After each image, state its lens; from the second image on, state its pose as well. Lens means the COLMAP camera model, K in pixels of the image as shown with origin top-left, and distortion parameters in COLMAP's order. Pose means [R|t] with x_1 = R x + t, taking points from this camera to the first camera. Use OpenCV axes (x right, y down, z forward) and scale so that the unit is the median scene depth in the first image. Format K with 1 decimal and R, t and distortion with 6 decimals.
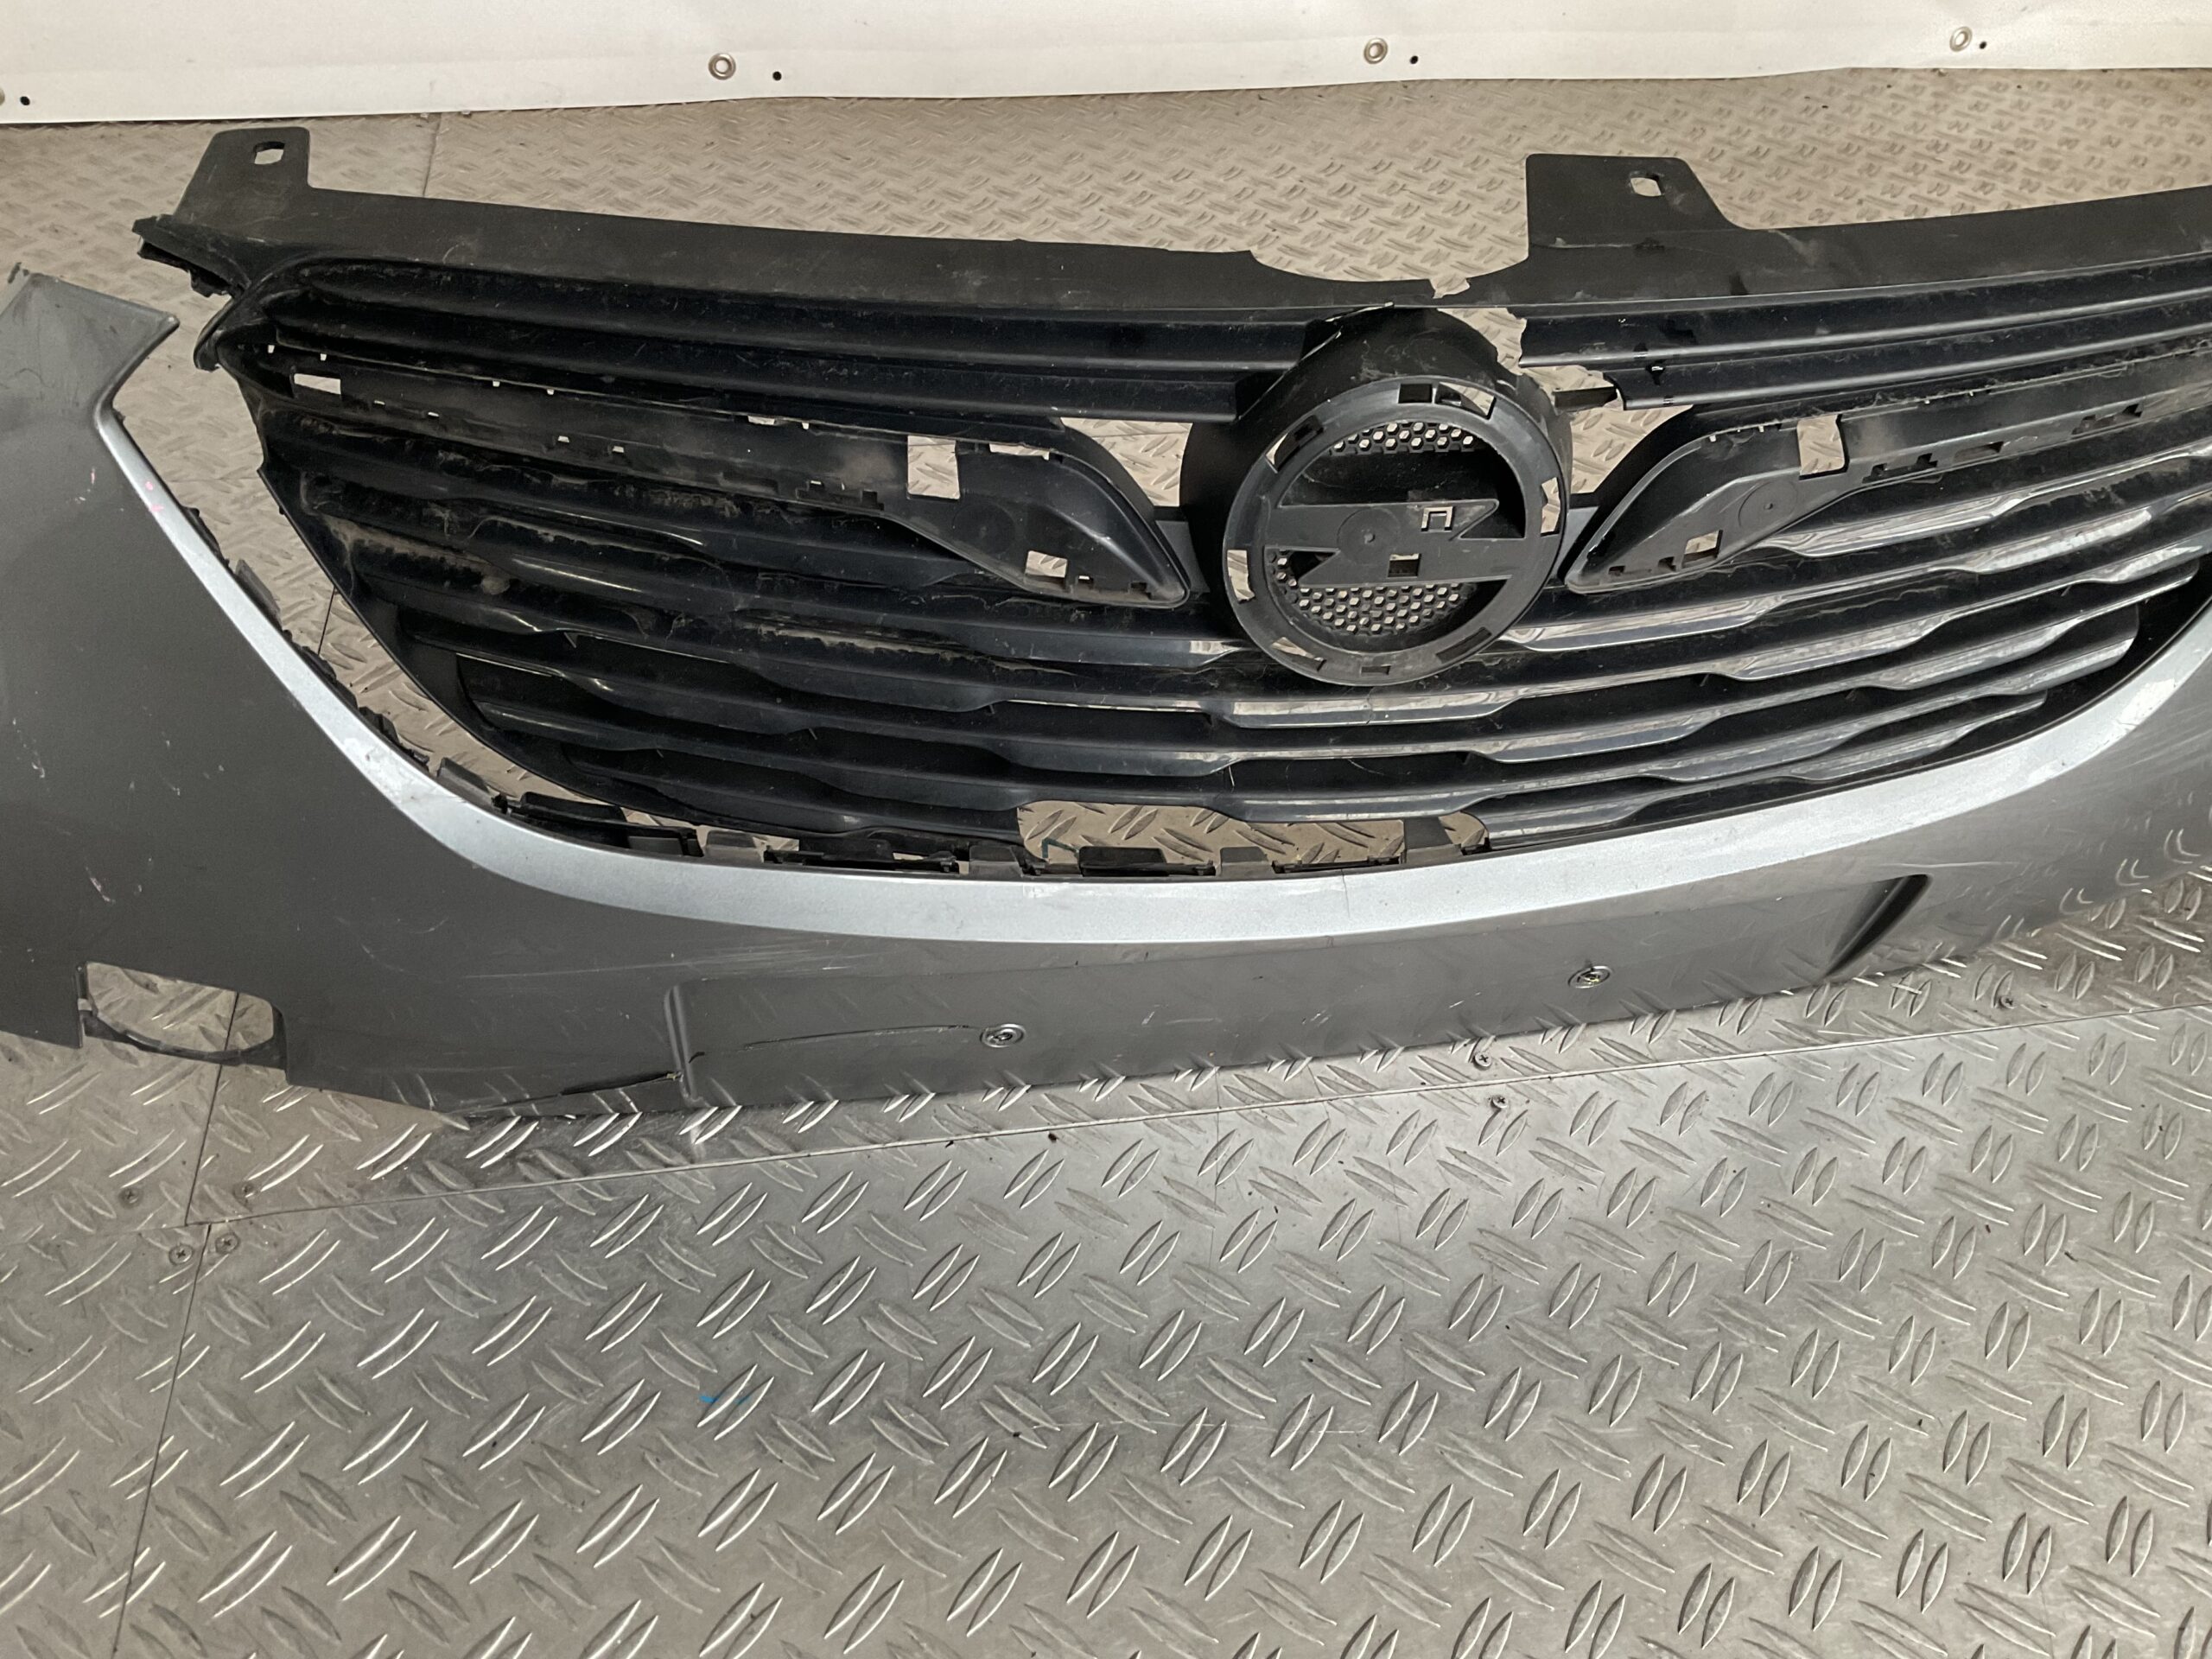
lens RADIAL K [[1826.0, 0, 1106.0], [0, 1826.0, 829.5], [0, 0, 1]] dist [0.082608, -0.155265]
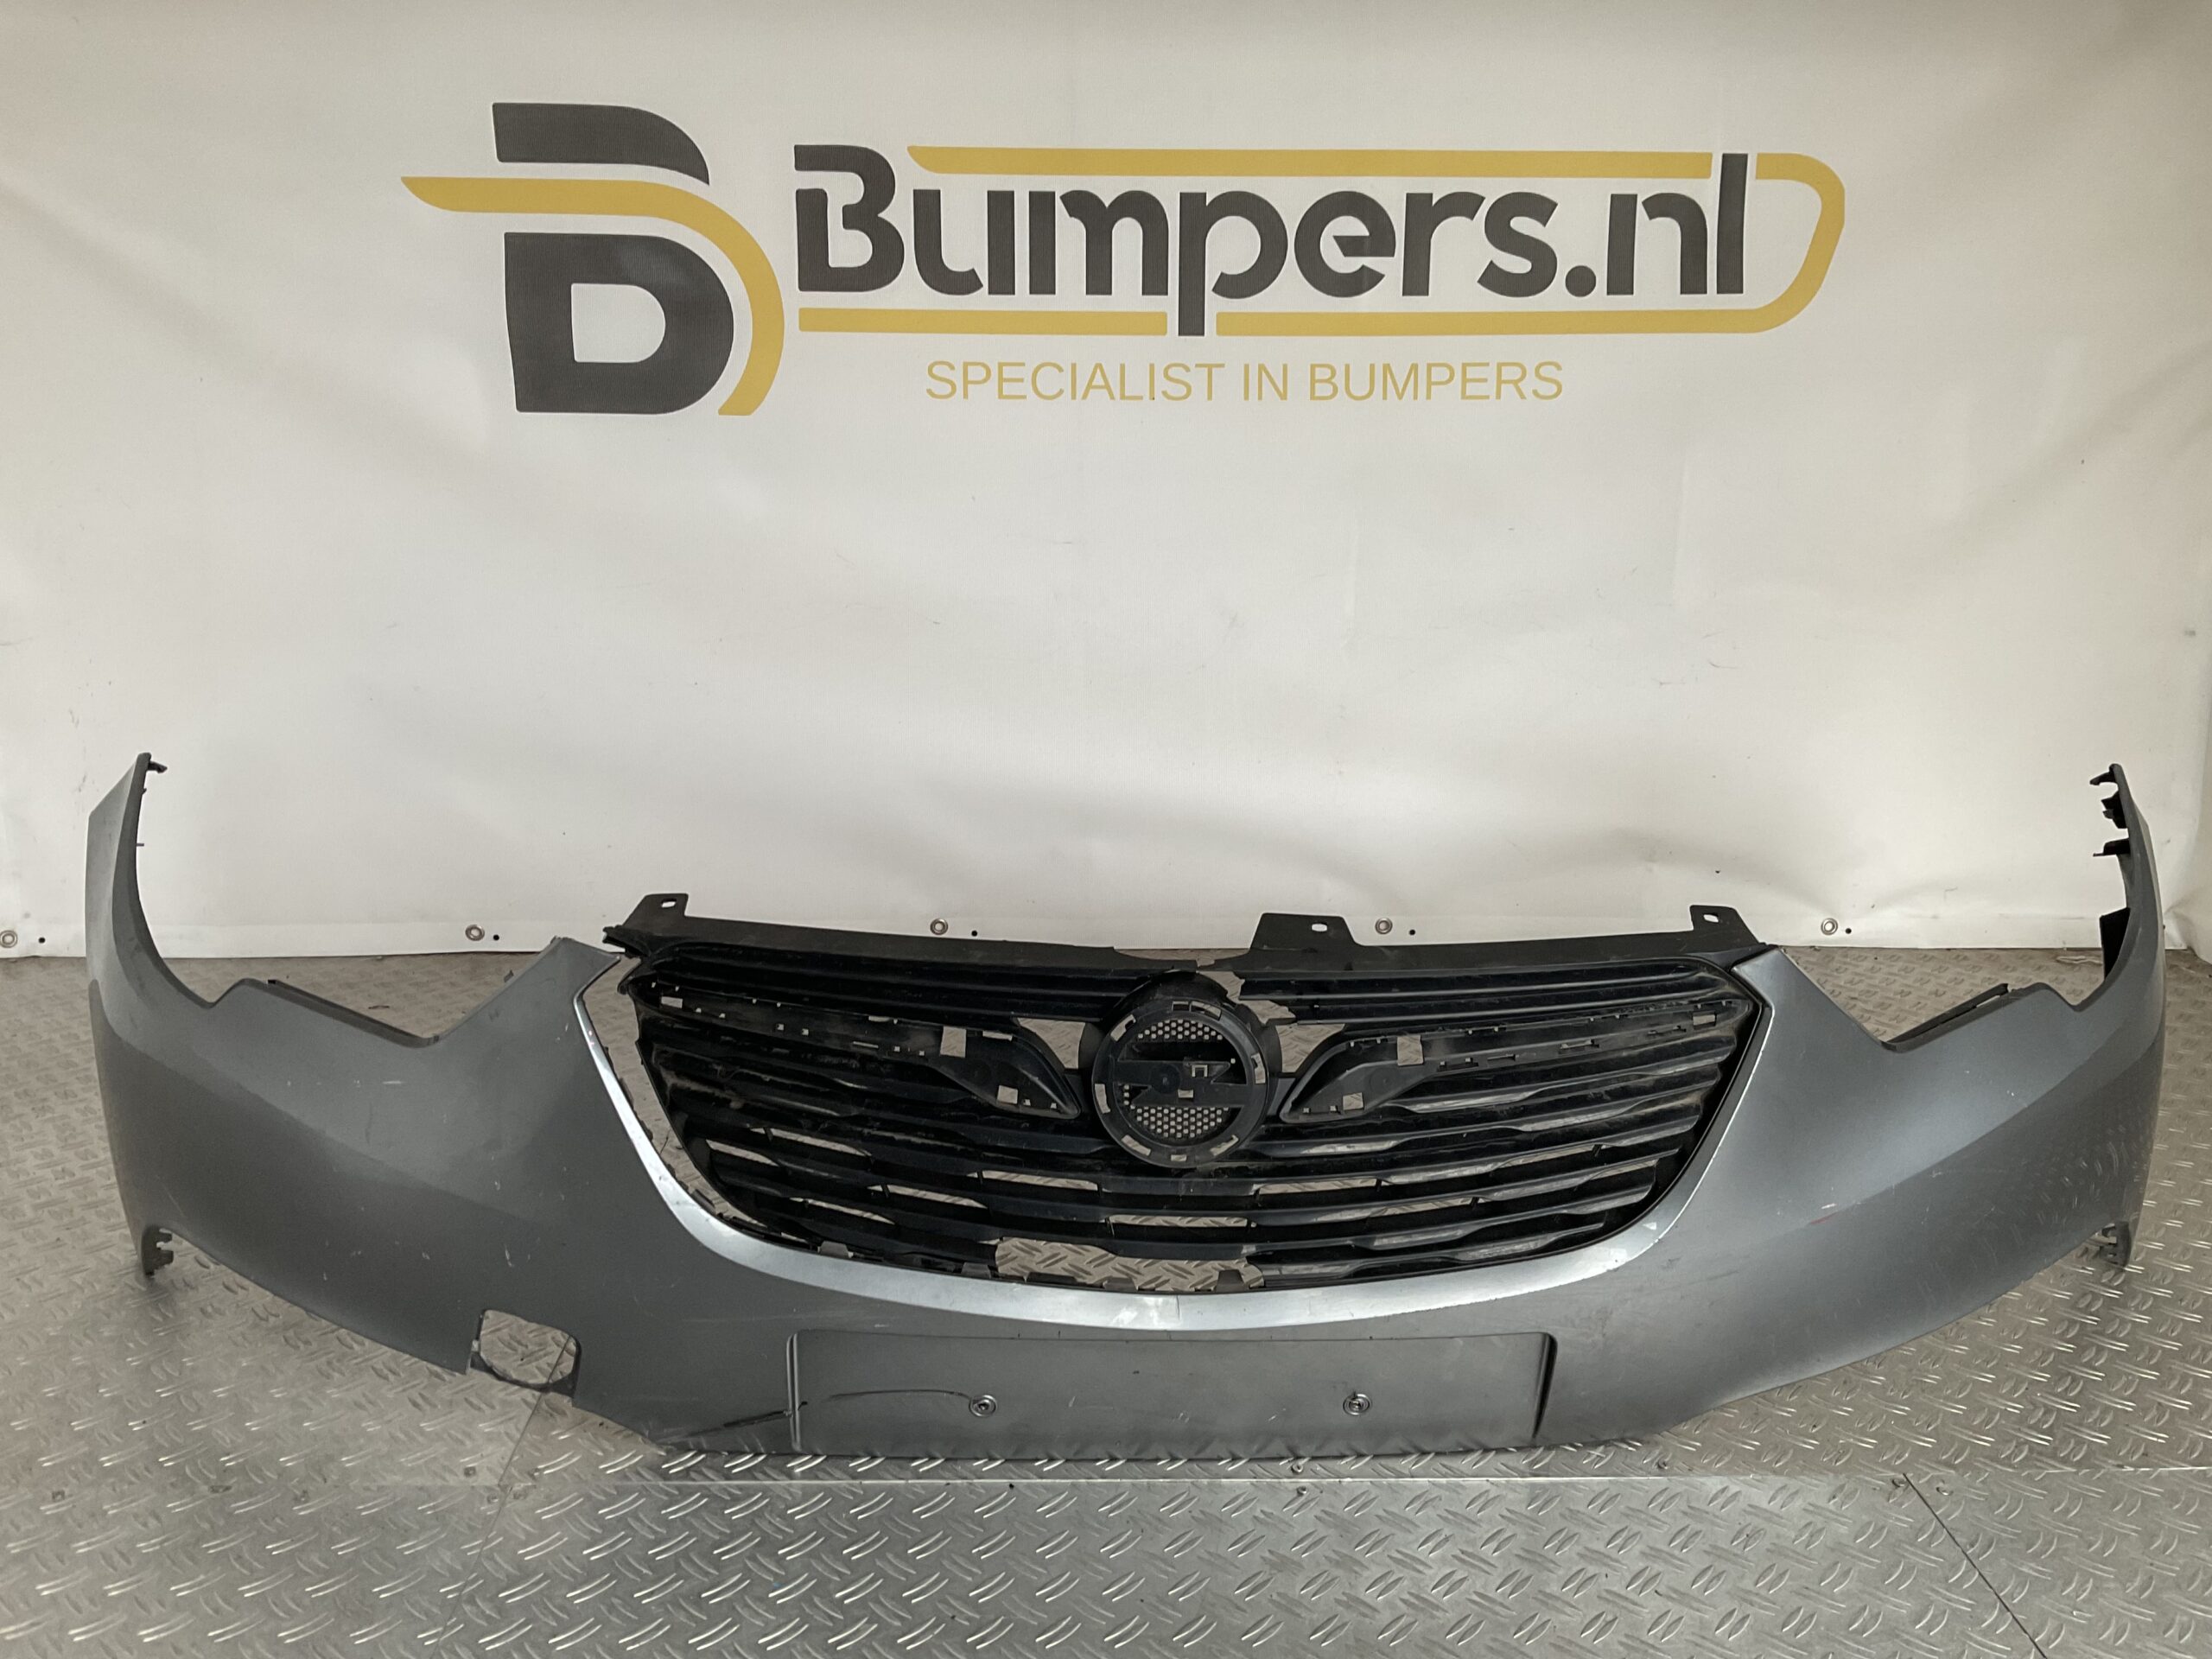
lens RADIAL K [[1826.0, 0, 1106.0], [0, 1826.0, 829.5], [0, 0, 1]] dist [0.082608, -0.155265]
pose [[0.990376, 0.007622, -0.138194, 0.335042], [-0.071313, 0.883839, -0.462323, 0.496261], [0.118617, 0.467729, 0.875877, -0.826387]]
